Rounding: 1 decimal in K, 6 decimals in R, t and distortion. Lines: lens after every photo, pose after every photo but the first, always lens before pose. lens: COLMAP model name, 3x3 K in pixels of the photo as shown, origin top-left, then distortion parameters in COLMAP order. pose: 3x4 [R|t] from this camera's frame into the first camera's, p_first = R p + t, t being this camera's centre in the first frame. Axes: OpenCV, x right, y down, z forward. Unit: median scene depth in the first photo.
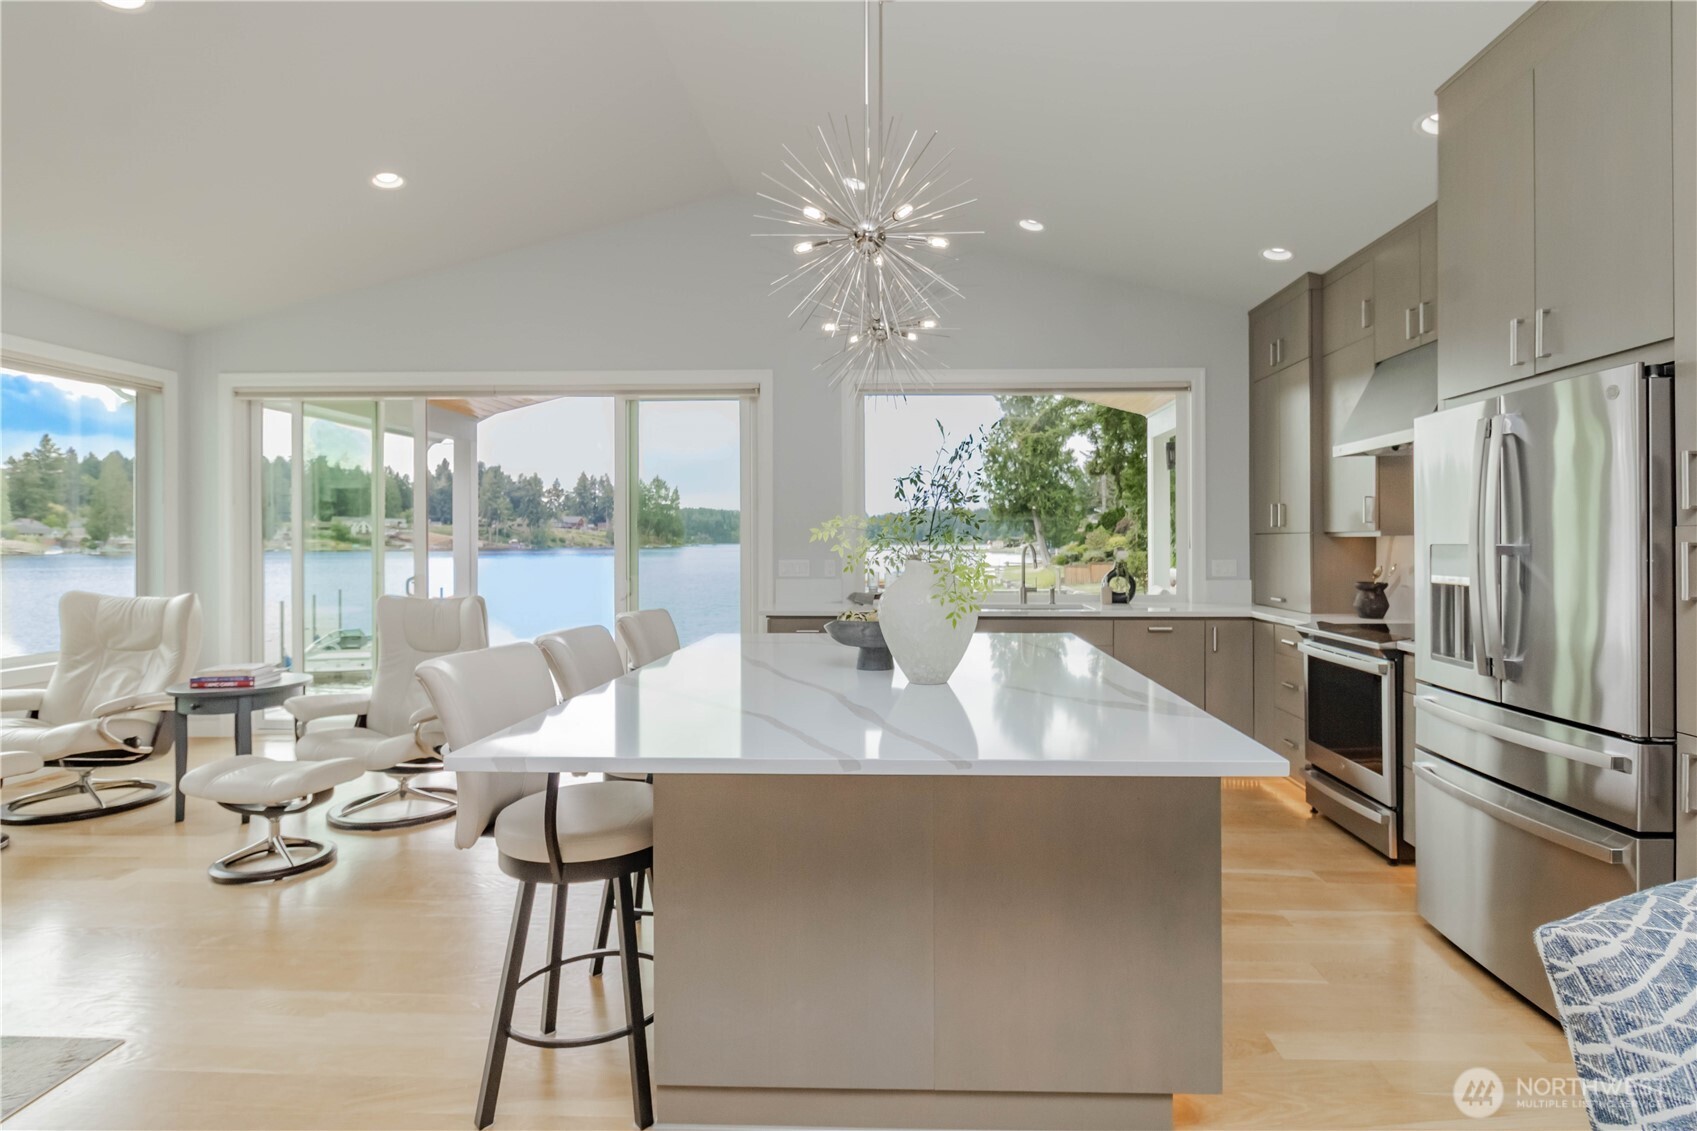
lens RADIAL K [[845.7, 0, 892.2], [0, 845.7, 540.9], [0, 0, 1]] dist [0.000400, 0.000132]
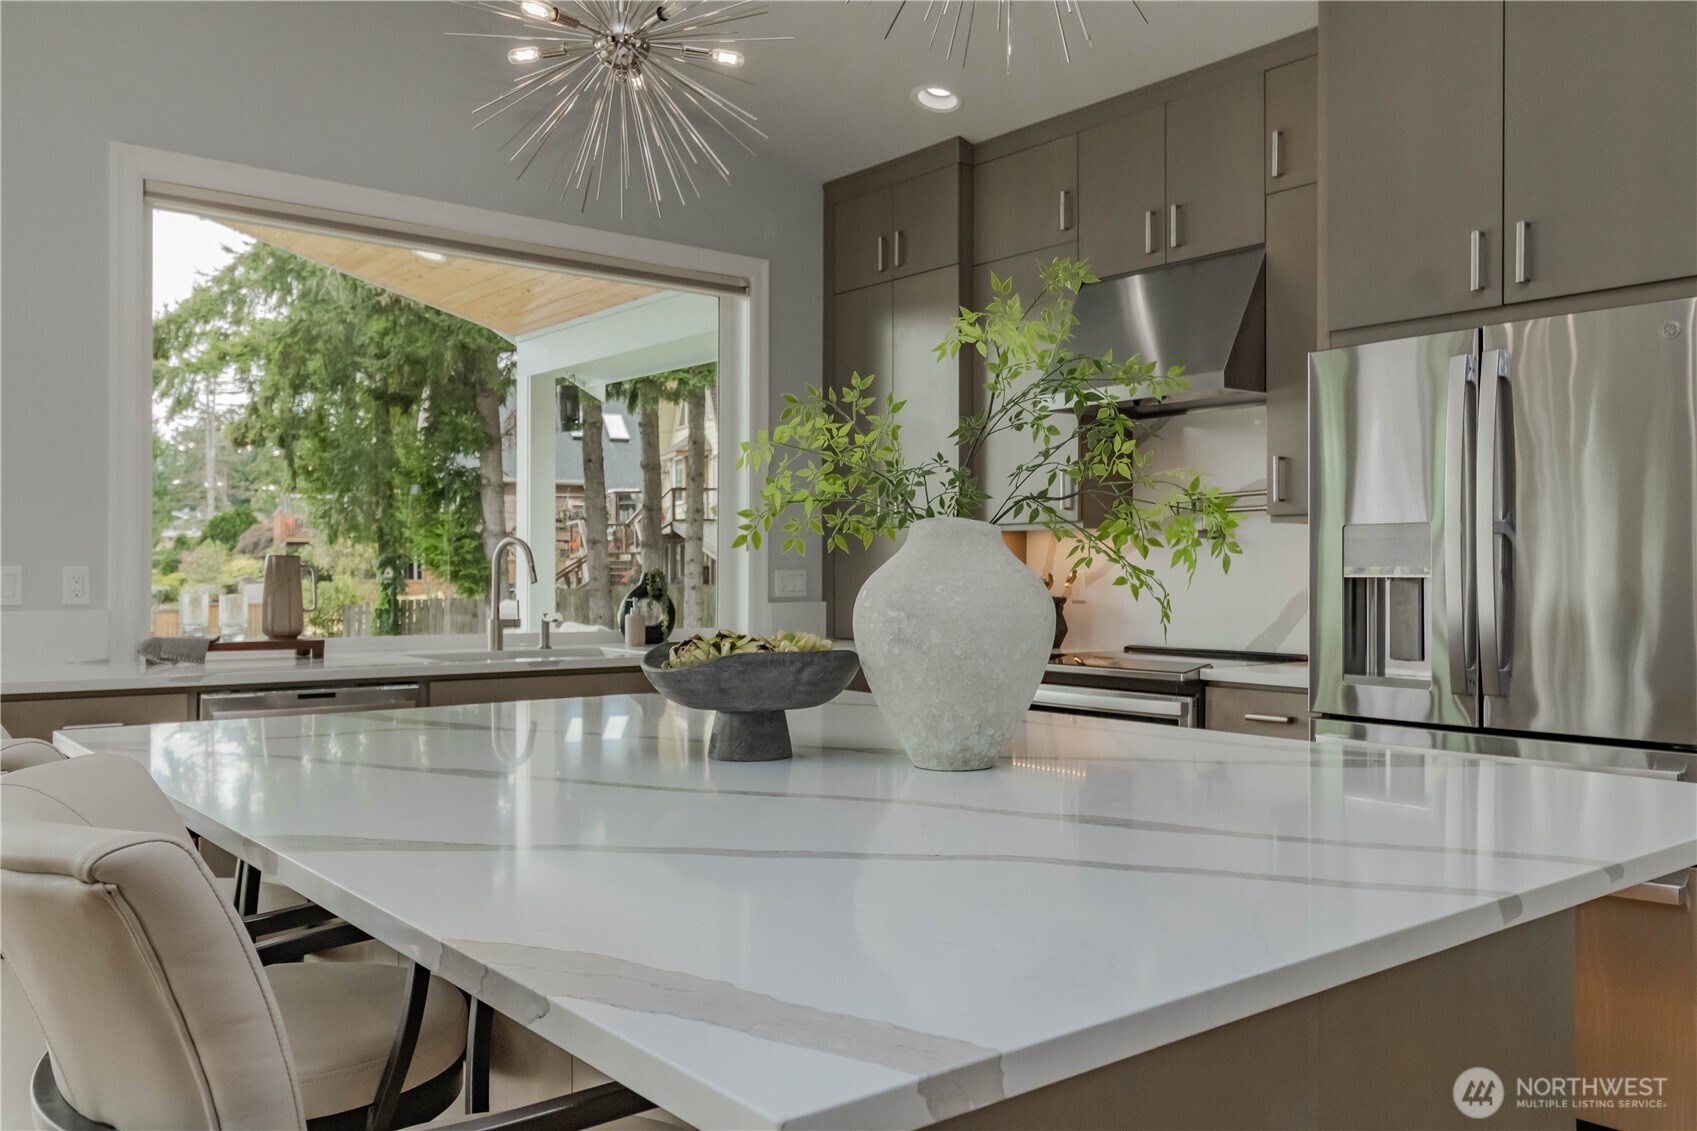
lens RADIAL K [[1370.2, 0, 876.3], [0, 1370.2, 565.0], [0, 0, 1]] dist [-0.010391, -0.006940]
pose [[0.757157, 0.007683, 0.653188, -0.224554], [-0.005423, 0.999970, -0.005476, 0.024073], [-0.653211, 0.000604, 0.757176, 0.187850]]
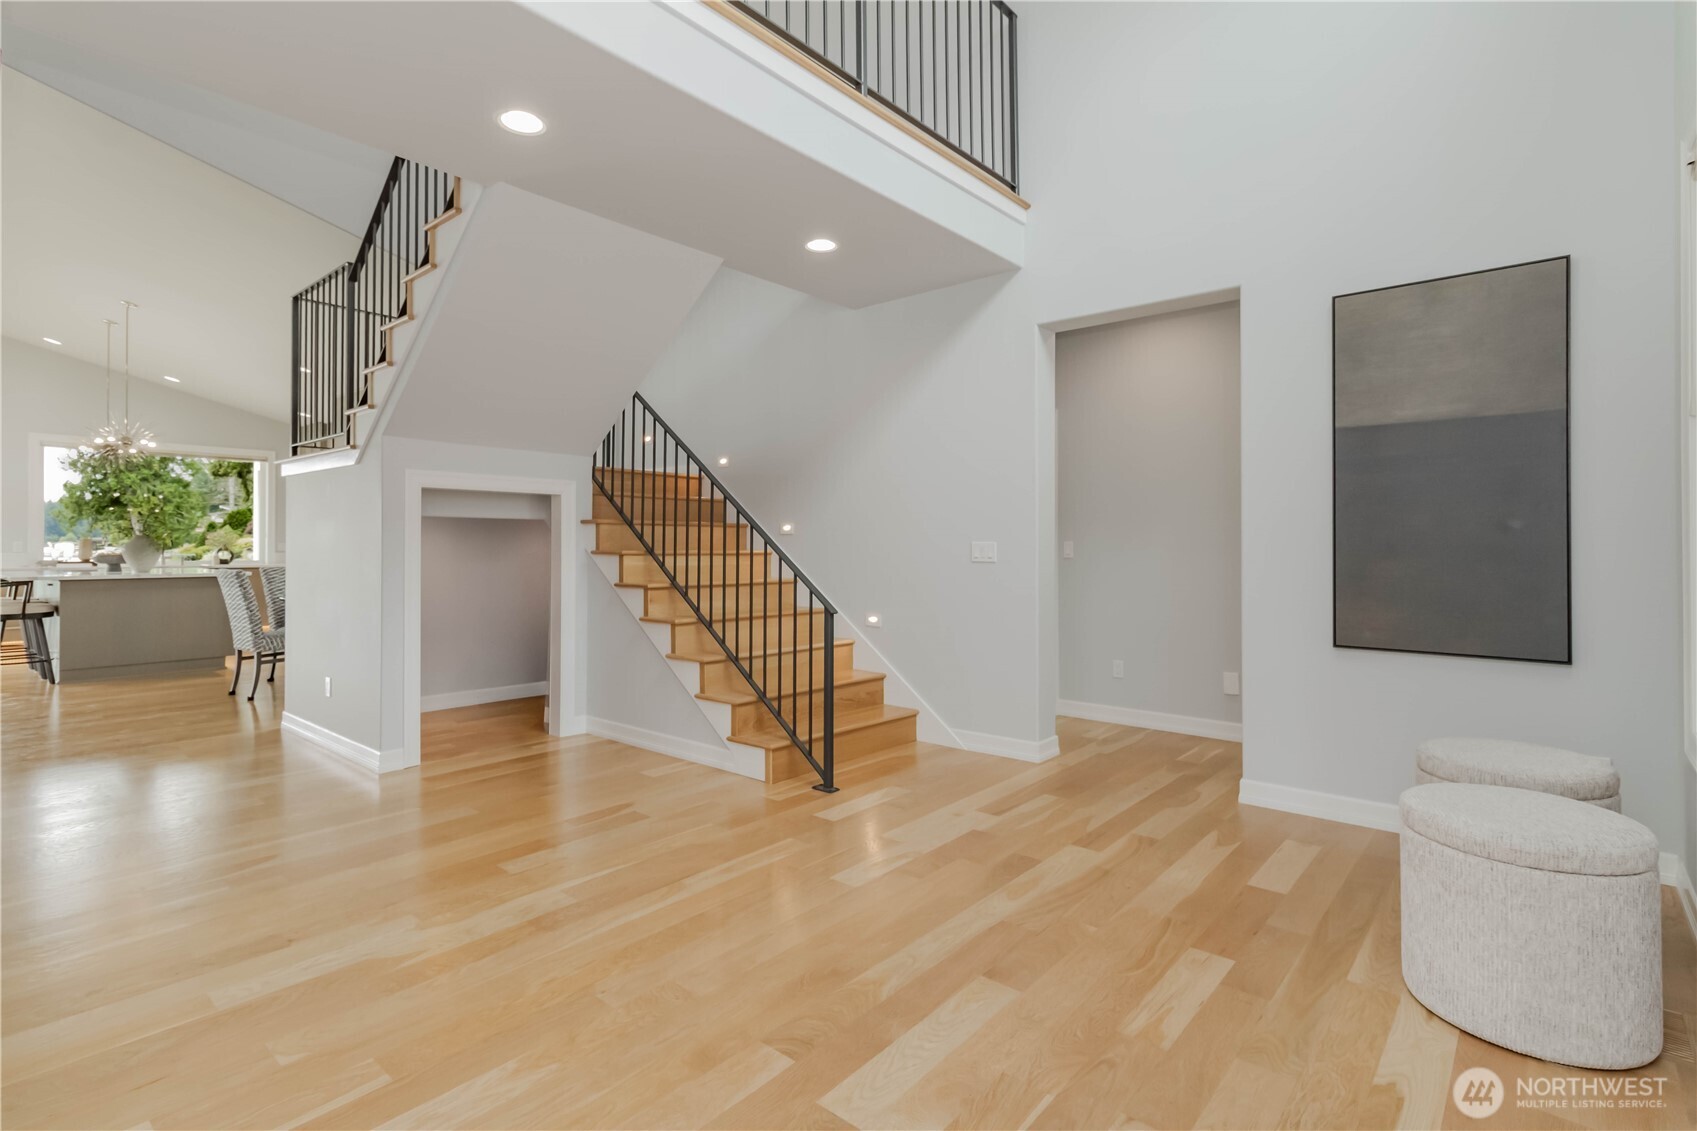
lens RADIAL K [[801.7, 0, 844.3], [0, 801.7, 537.3], [0, 0, 1]] dist [0.001867, -0.000295]
pose [[0.624653, 0.010595, 0.780831, -0.299680], [-0.003954, 0.999938, -0.010404, 0.024222], [-0.780892, 0.003411, 0.624656, -1.338111]]
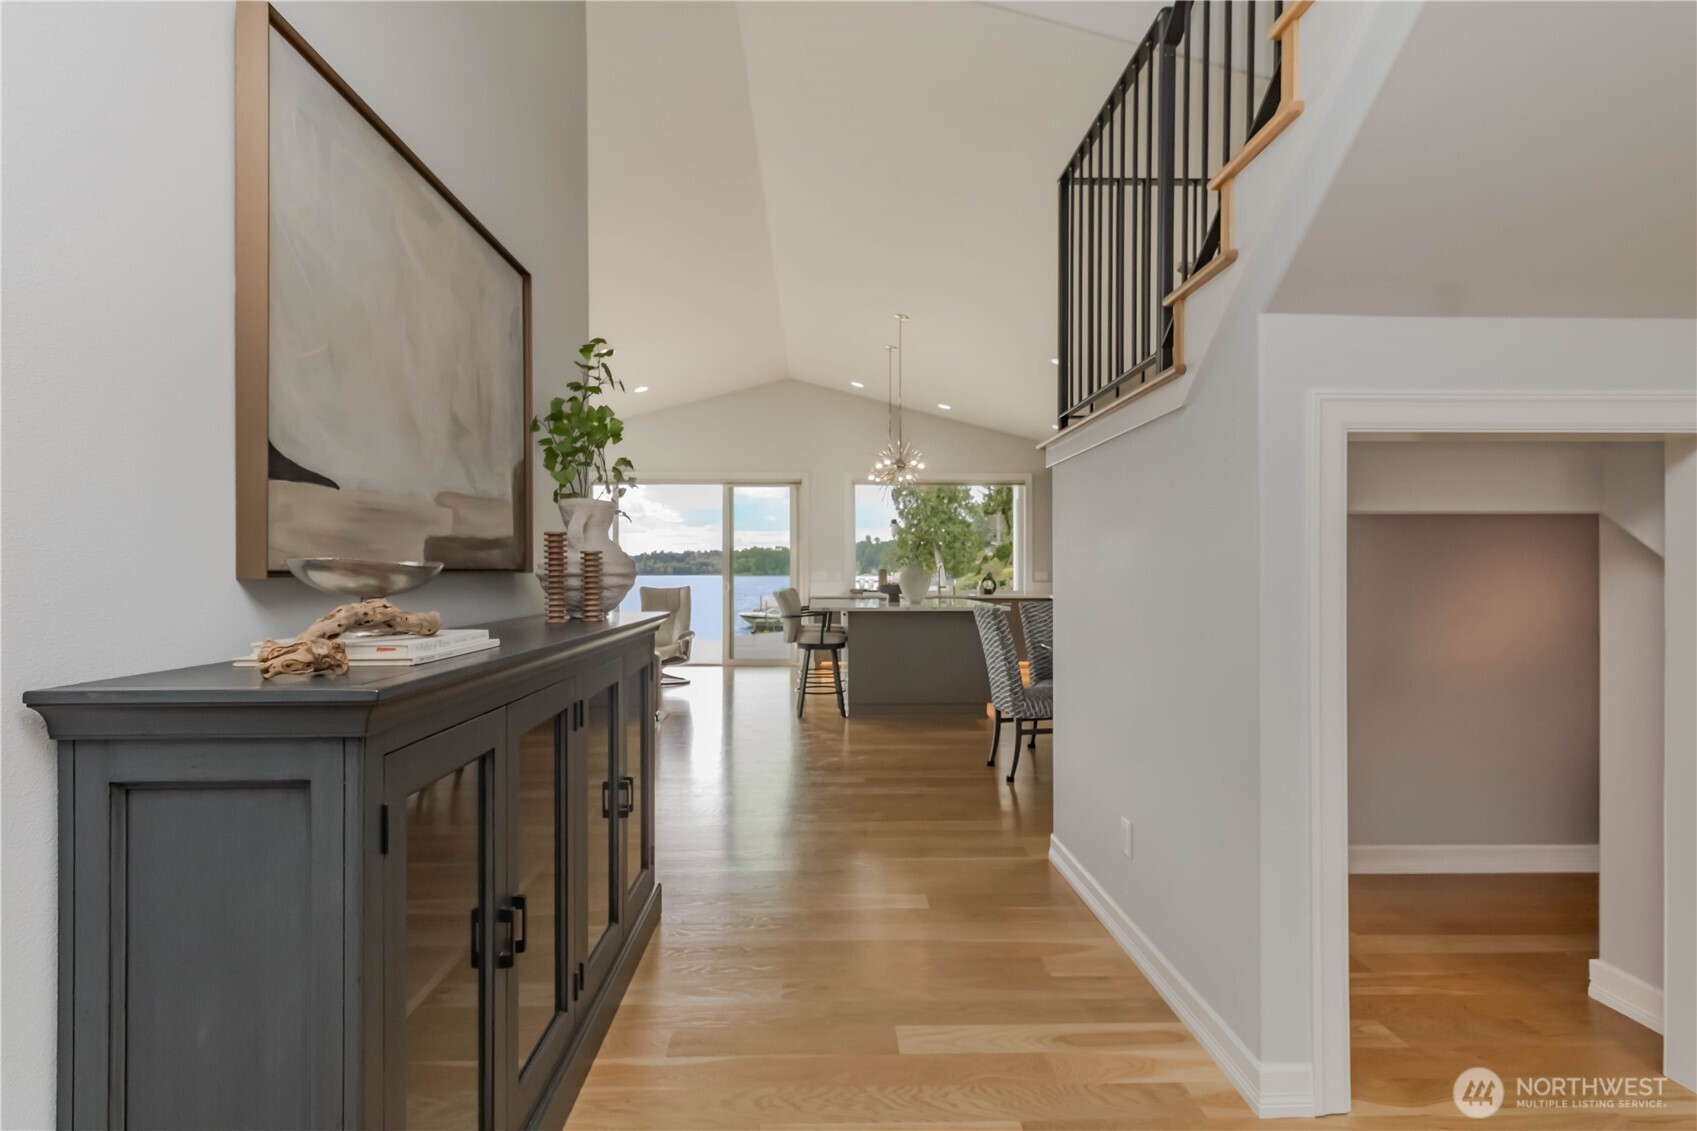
lens RADIAL K [[820.9, 0, 843.2], [0, 820.9, 578.9], [0, 0, 1]] dist [0.000662, -0.000131]
pose [[0.998422, -0.000123, 0.056160, -0.172262], [-0.000301, 0.999971, 0.007552, 0.025206], [-0.056160, -0.007557, 0.998393, -0.871118]]
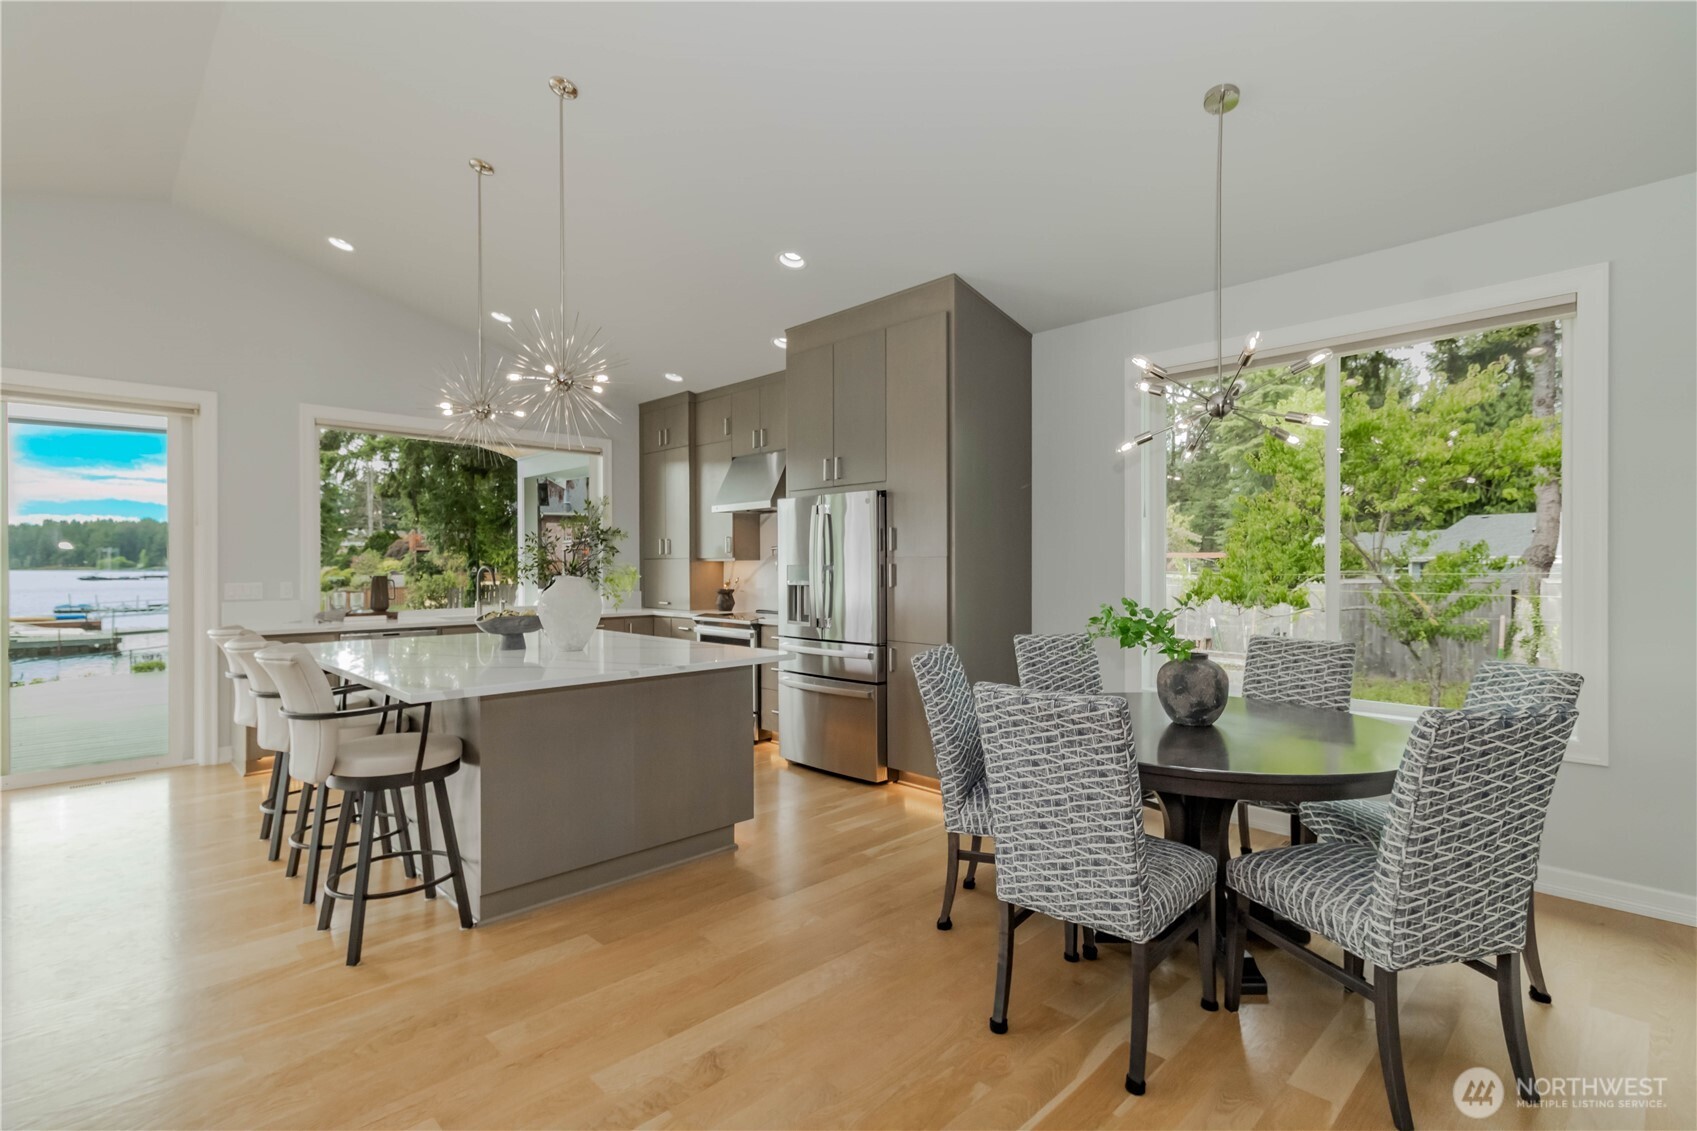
lens RADIAL K [[793.7, 0, 848.5], [0, 793.7, 565.5], [0, 0, 1]] dist [0.001706, 0.000394]
pose [[0.697885, -0.000661, 0.716209, -0.296466], [0.000016, 1.000000, 0.000907, 0.001703], [-0.716209, -0.000622, 0.697885, -0.196038]]
